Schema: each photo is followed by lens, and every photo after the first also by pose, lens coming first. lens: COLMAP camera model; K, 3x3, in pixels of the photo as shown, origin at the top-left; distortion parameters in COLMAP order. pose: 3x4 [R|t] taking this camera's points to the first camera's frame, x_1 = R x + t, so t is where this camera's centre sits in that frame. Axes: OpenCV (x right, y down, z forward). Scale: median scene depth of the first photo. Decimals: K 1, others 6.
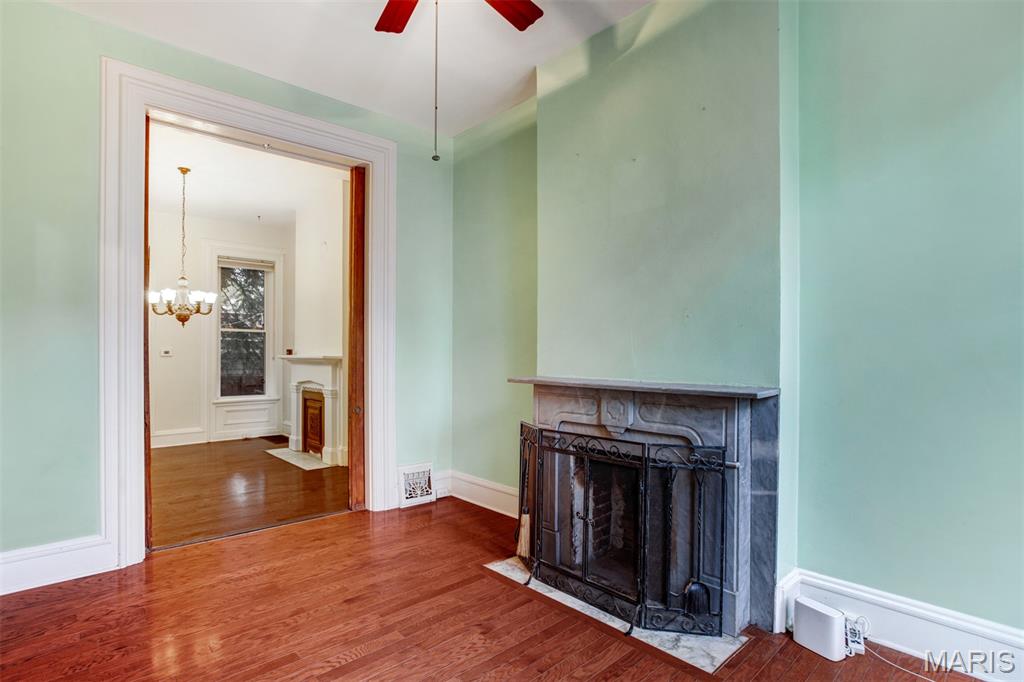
lens RADIAL K [[504.2, 0, 496.3], [0, 504.2, 353.2], [0, 0, 1]] dist [-0.034200, -0.000026]
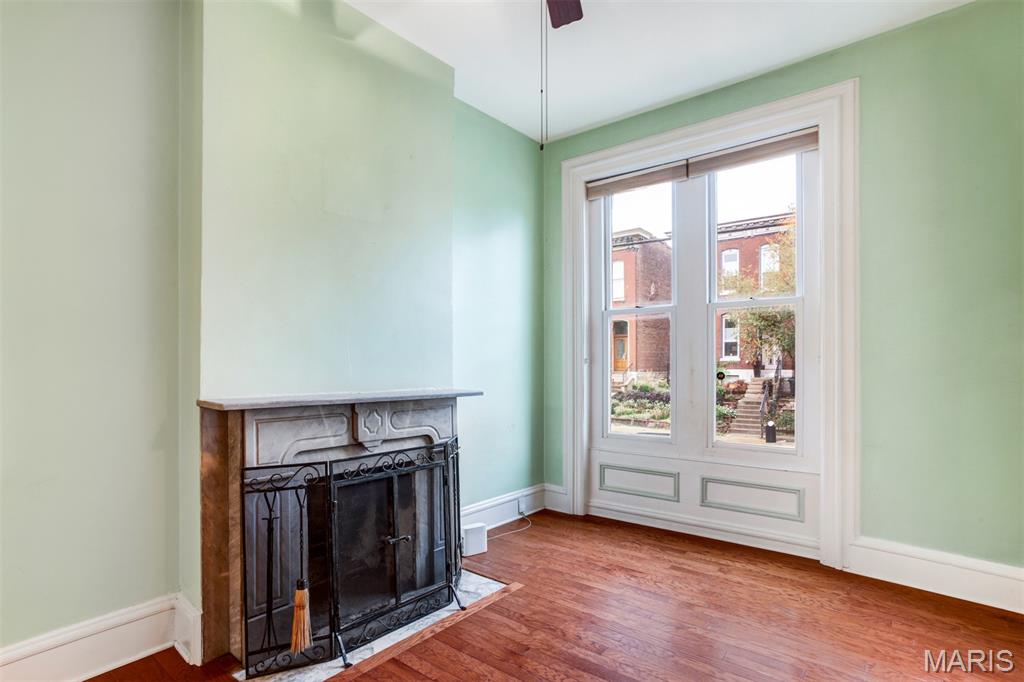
lens RADIAL K [[518.2, 0, 499.1], [0, 518.2, 365.1], [0, 0, 1]] dist [-0.055444, 0.041458]
pose [[-0.162328, 0.005551, 0.986721, -0.784201], [-0.000451, 0.999984, -0.005700, 0.008047], [-0.986737, -0.001370, -0.162323, 0.943420]]
